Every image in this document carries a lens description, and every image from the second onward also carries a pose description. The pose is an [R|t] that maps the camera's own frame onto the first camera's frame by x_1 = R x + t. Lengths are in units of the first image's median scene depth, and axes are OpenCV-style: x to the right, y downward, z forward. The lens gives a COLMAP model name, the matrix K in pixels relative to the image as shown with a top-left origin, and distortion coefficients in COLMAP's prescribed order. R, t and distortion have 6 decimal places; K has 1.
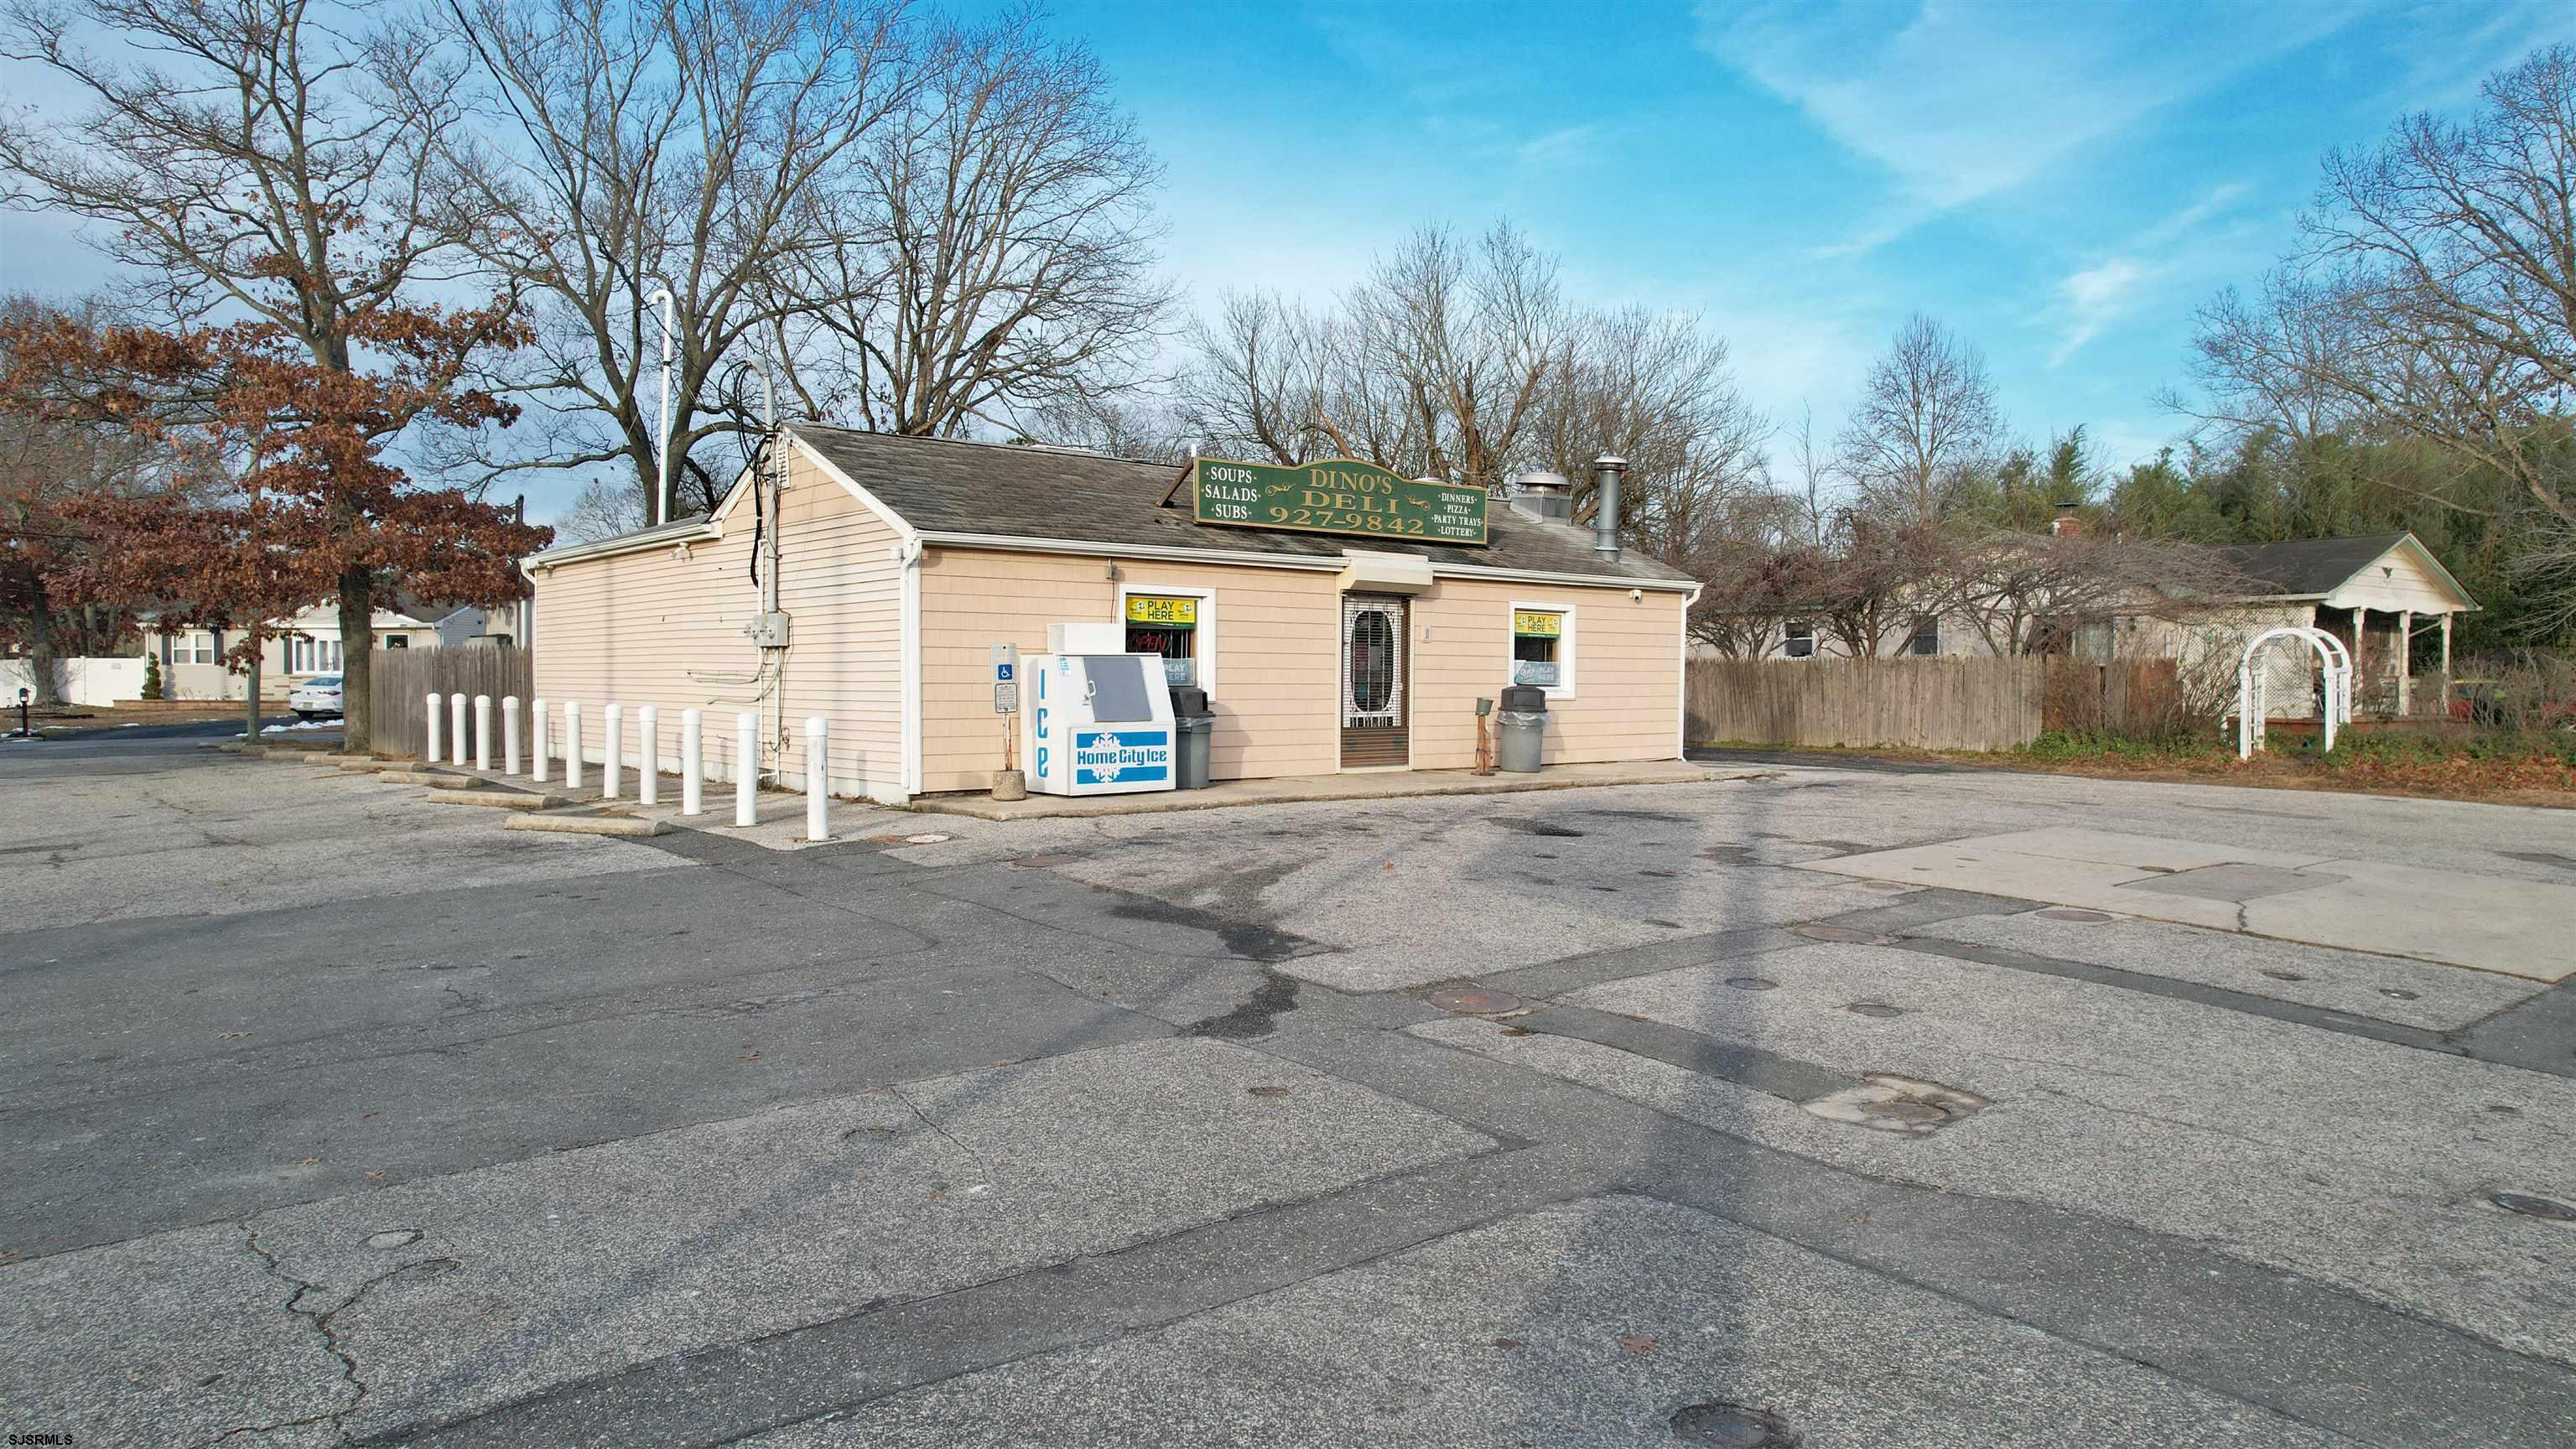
lens RADIAL K [[1653.5, 0, 1288.0], [0, 1653.5, 724.5], [0, 0, 1]] dist [-0.086422, 0.085891]
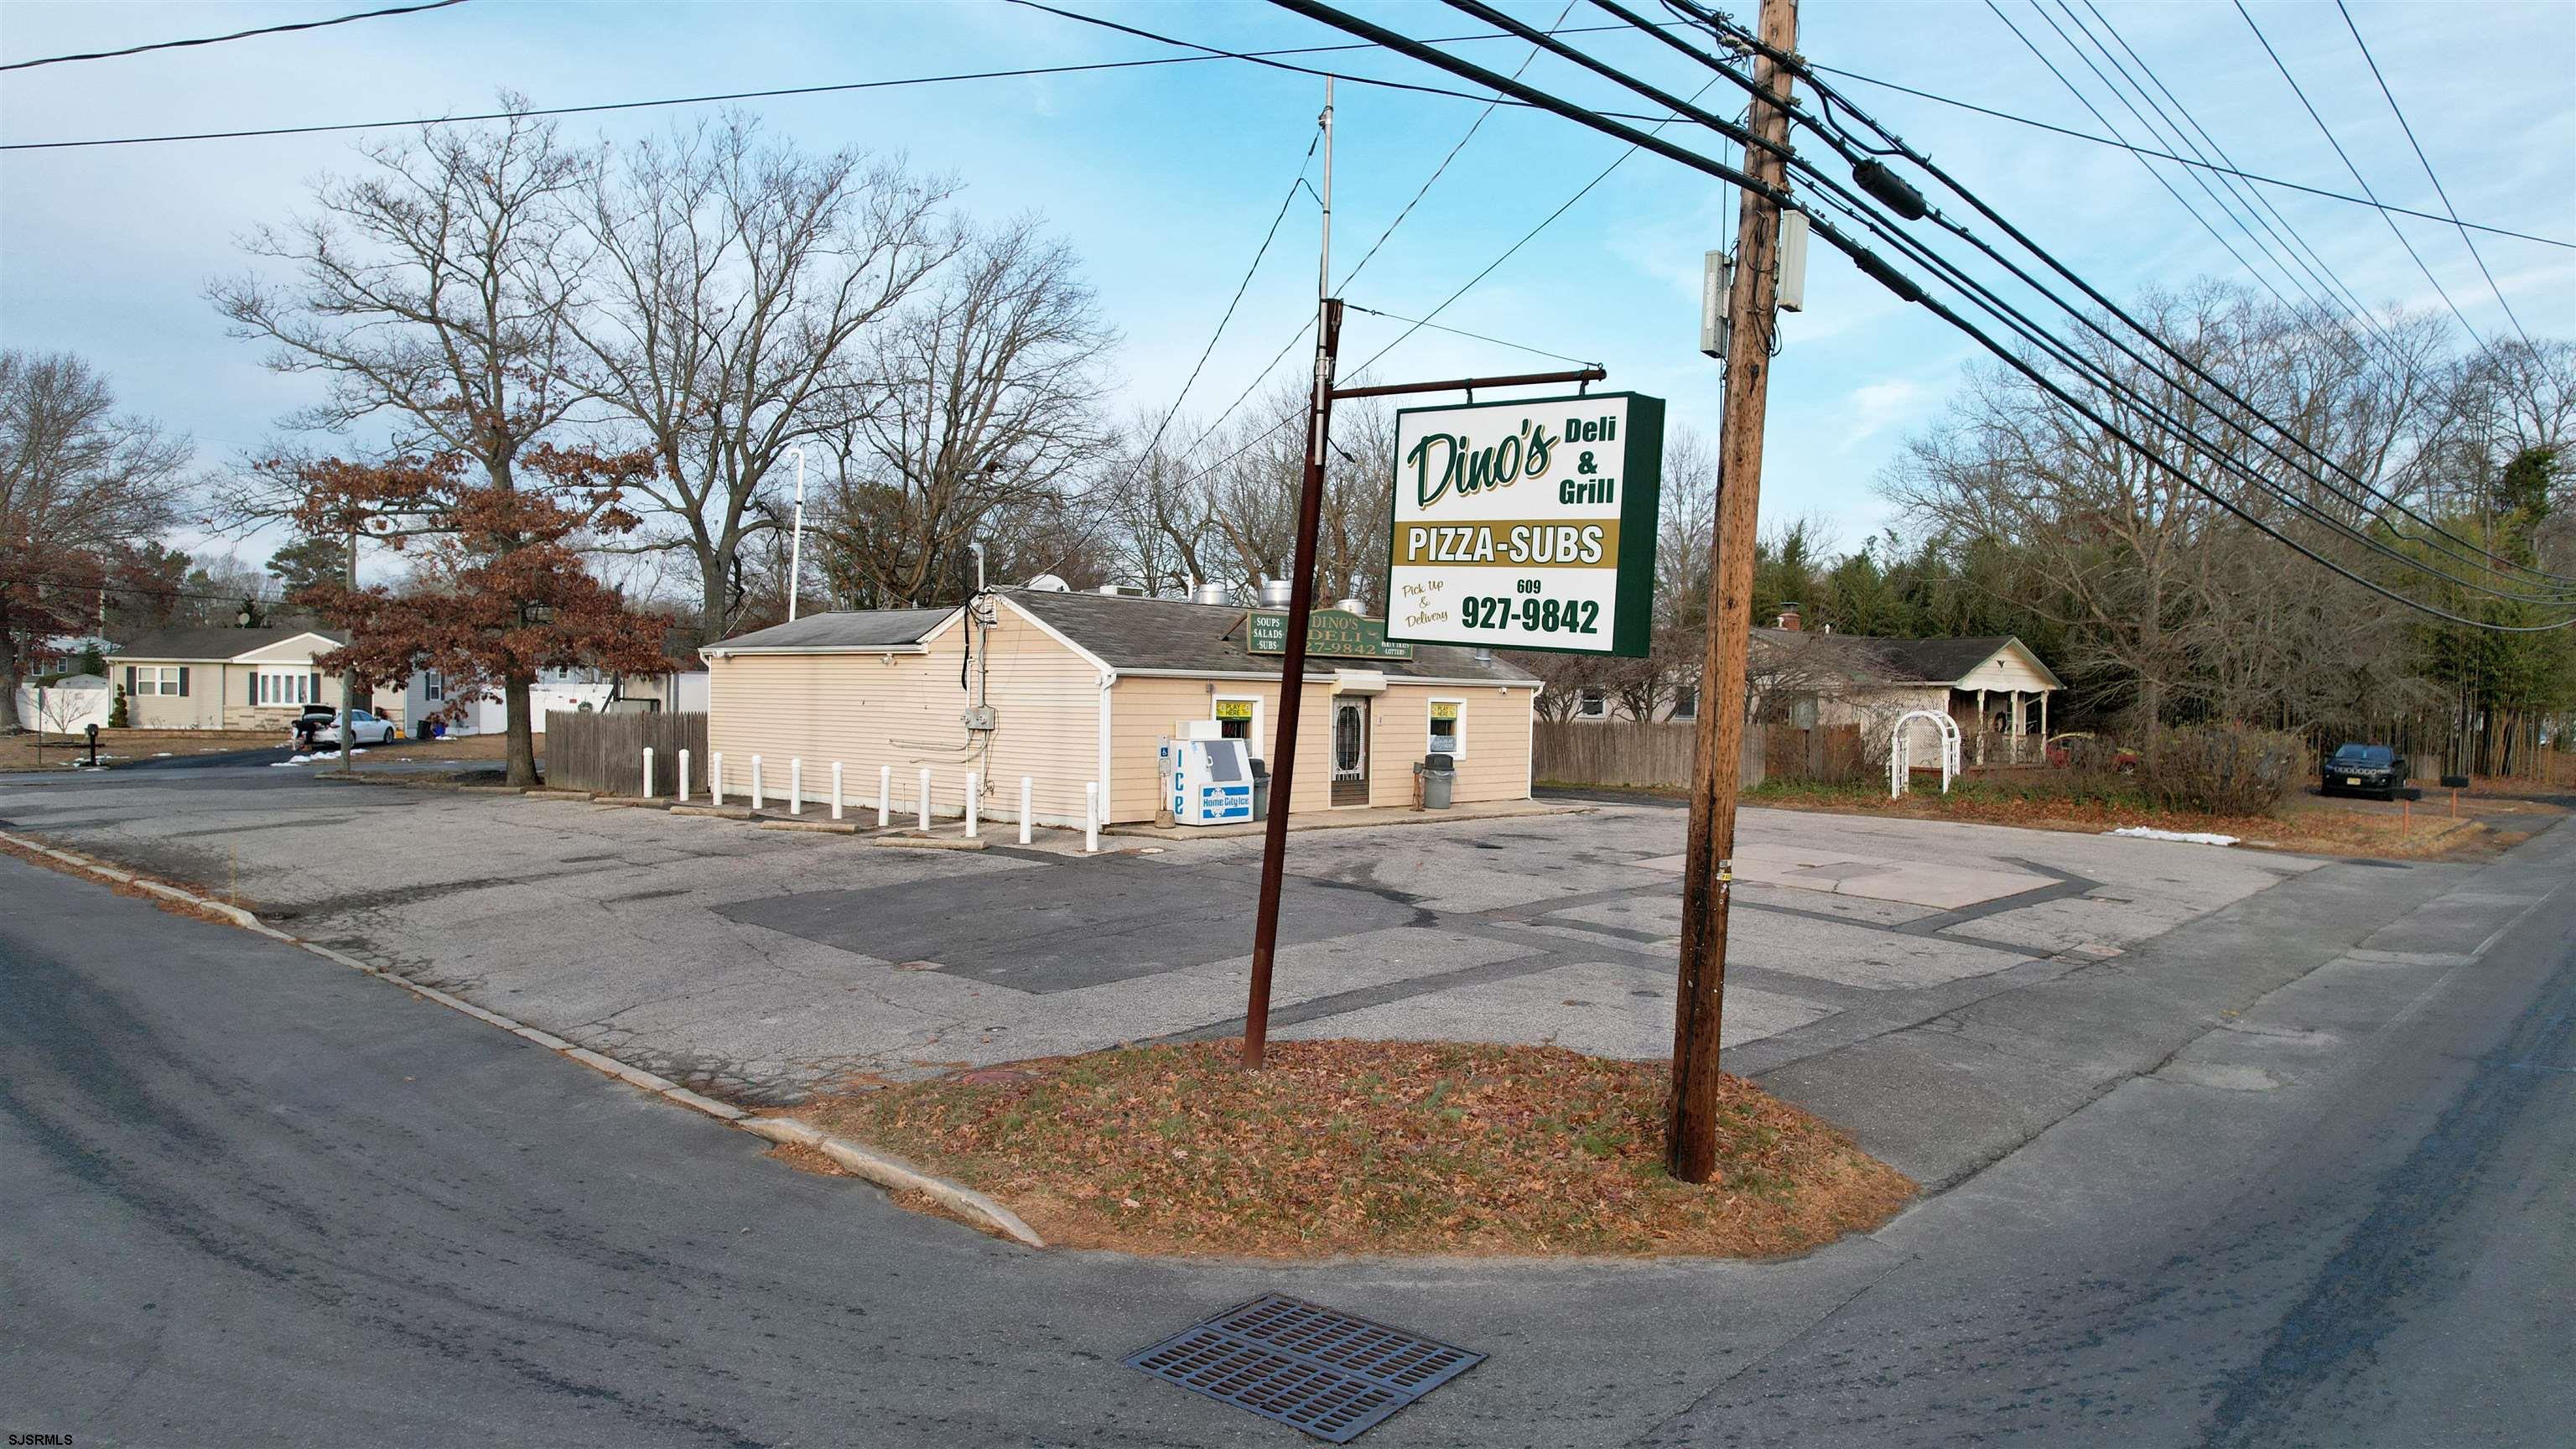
lens RADIAL K [[1651.7, 0, 1288.0], [0, 1651.7, 724.5], [0, 0, 1]] dist [-0.052782, 0.000230]
pose [[0.990717, 0.008856, 0.135655, -0.218822], [-0.007377, 0.999908, -0.011404, -0.033107], [-0.135744, 0.010297, 0.990690, -0.547982]]
